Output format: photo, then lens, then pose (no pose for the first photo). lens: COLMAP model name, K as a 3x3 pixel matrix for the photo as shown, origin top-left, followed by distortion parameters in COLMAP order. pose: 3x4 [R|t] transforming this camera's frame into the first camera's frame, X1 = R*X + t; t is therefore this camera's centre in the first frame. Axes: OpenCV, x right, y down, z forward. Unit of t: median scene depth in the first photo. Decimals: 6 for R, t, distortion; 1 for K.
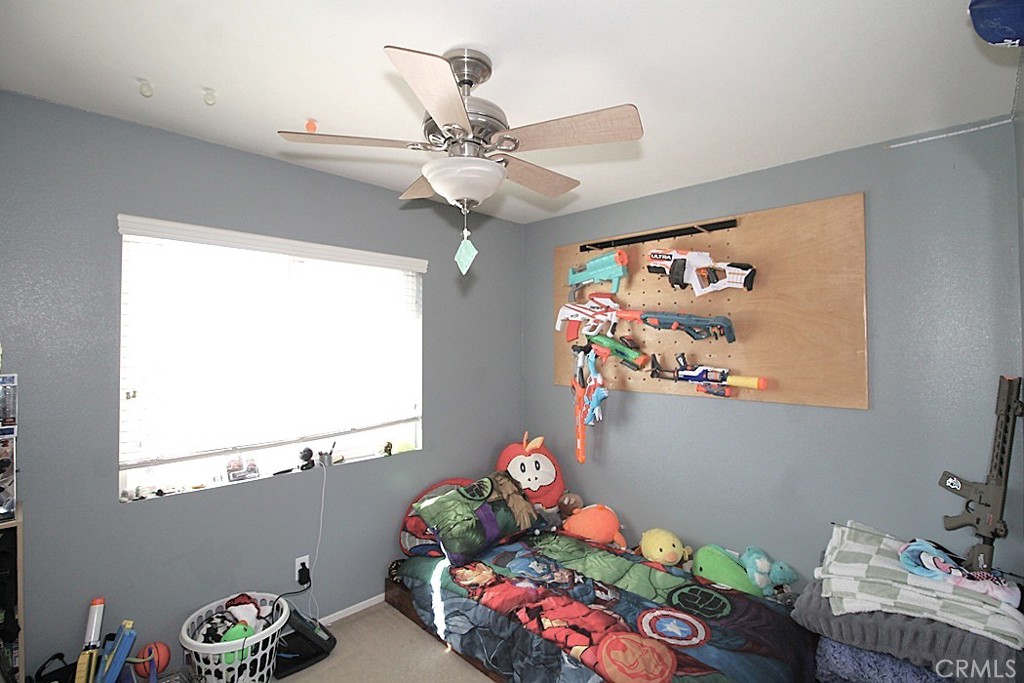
lens RADIAL K [[482.2, 0, 512.0], [0, 482.2, 330.0], [0, 0, 1]] dist [0.000964, -0.010195]
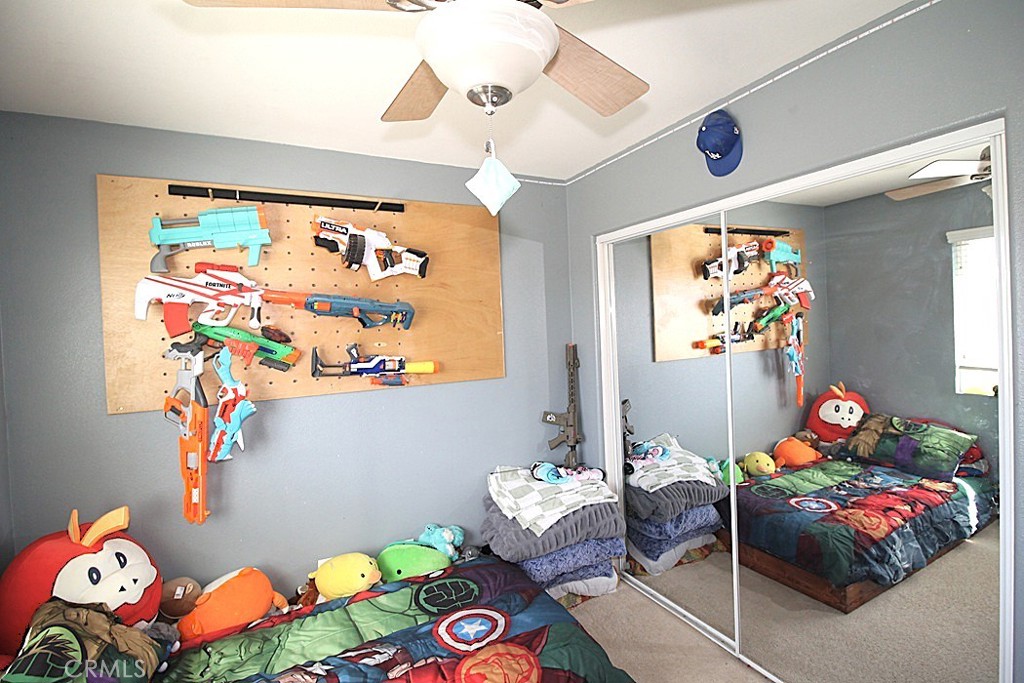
lens RADIAL K [[482.2, 0, 512.0], [0, 482.2, 330.0], [0, 0, 1]] dist [0.000964, -0.010195]
pose [[0.307824, -0.022432, 0.951179, -0.402520], [0.013250, 0.999726, 0.019289, 0.010820], [-0.951351, 0.006665, 0.308036, 0.478225]]
